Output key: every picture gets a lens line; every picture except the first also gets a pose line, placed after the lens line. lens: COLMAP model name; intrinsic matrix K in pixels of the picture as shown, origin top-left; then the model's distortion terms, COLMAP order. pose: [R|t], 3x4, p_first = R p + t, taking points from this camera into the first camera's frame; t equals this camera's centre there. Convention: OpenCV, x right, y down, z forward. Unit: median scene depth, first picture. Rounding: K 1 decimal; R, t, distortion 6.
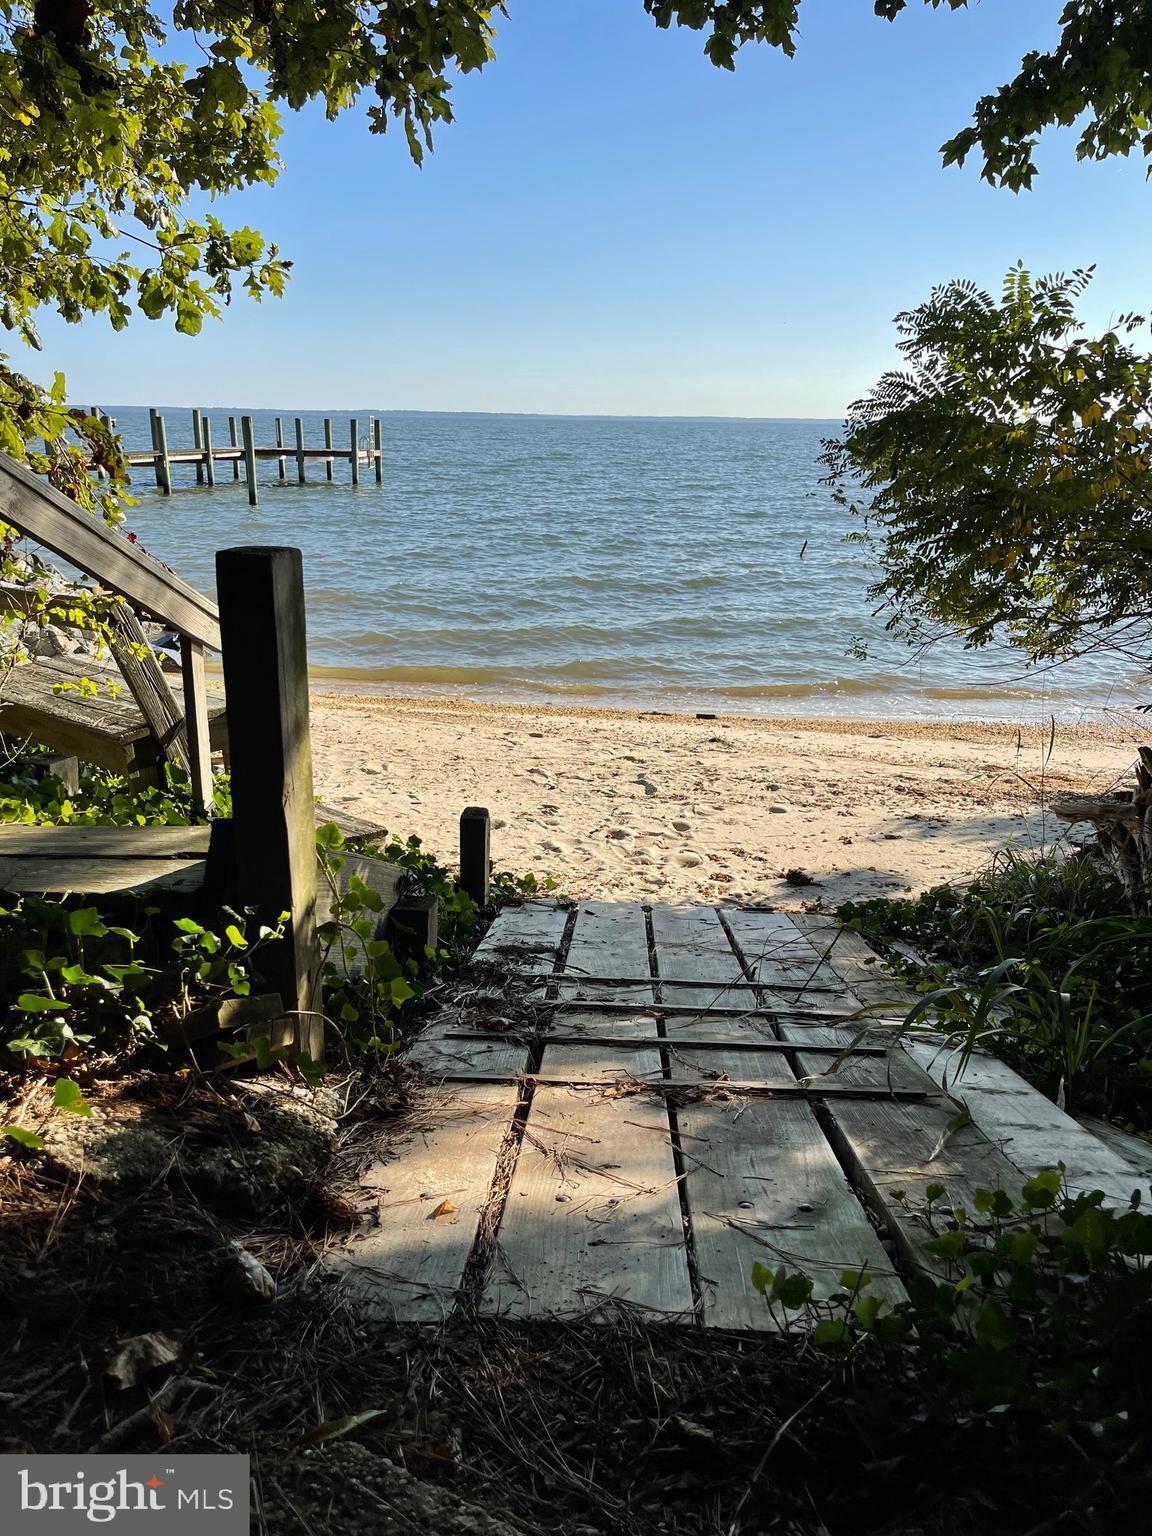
lens RADIAL K [[1157.5, 0, 576.0], [0, 1157.5, 770.6], [0, 0, 1]] dist [0.012659, 0.001735]
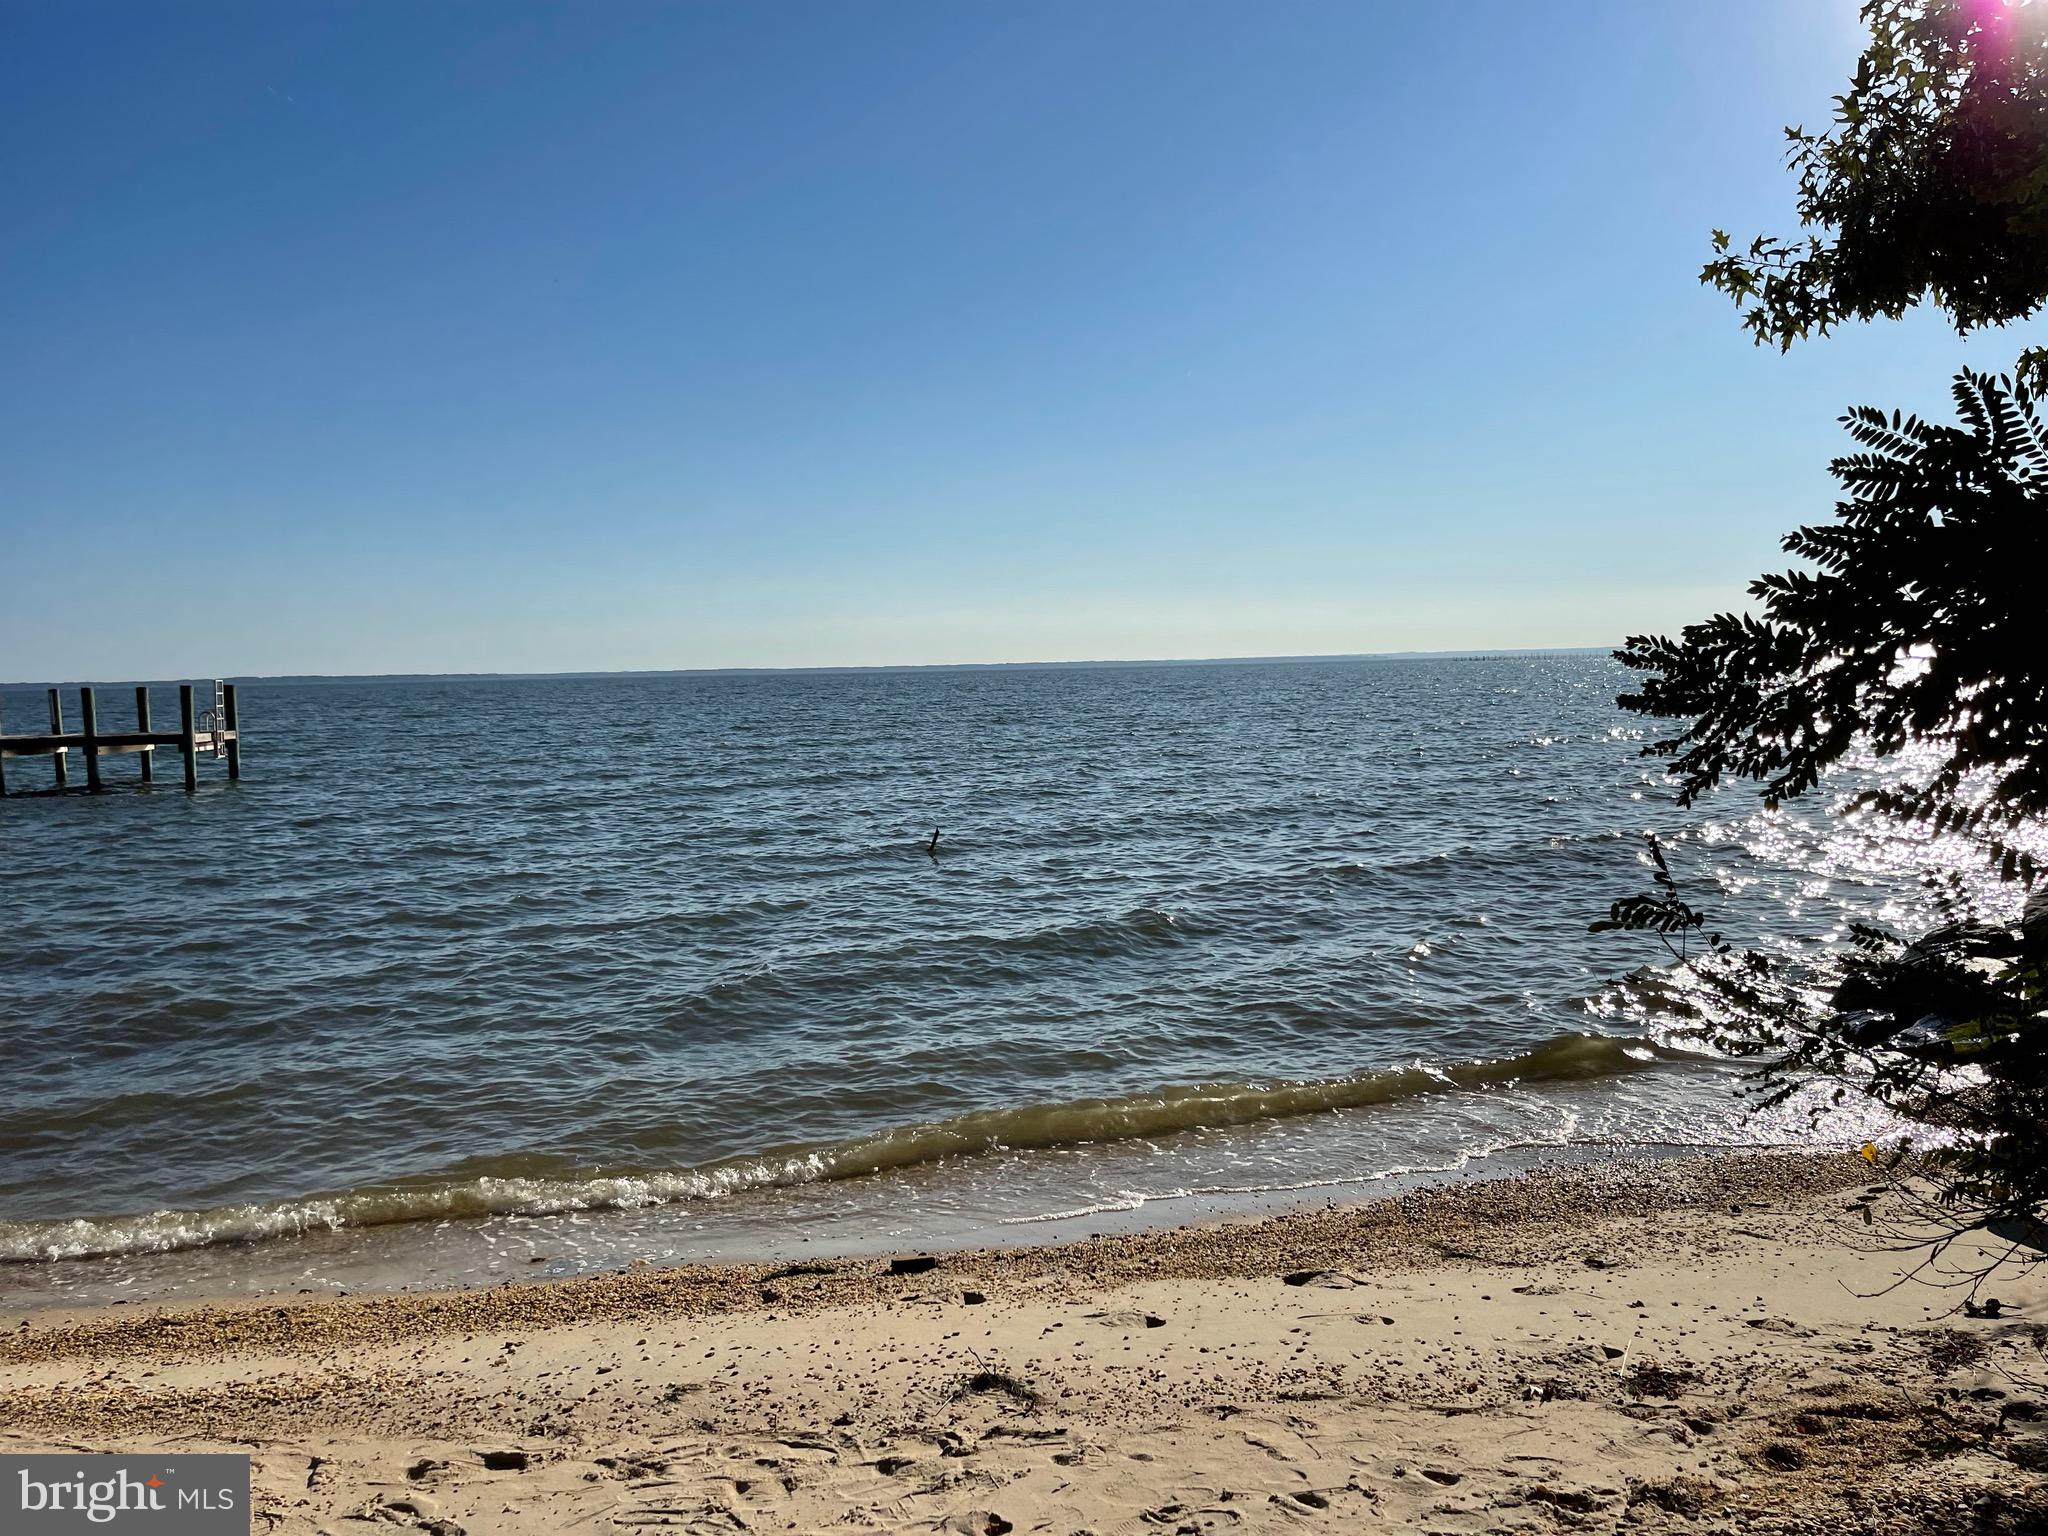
lens RADIAL K [[1543.4, 0, 1027.8], [0, 1543.4, 767.1], [0, 0, 1]] dist [0.012659, 0.001735]
pose [[0.956309, -0.048303, 0.288340, -0.006979], [0.114262, 0.969564, -0.216539, -0.098913], [-0.269104, 0.240025, 0.932722, 0.396434]]
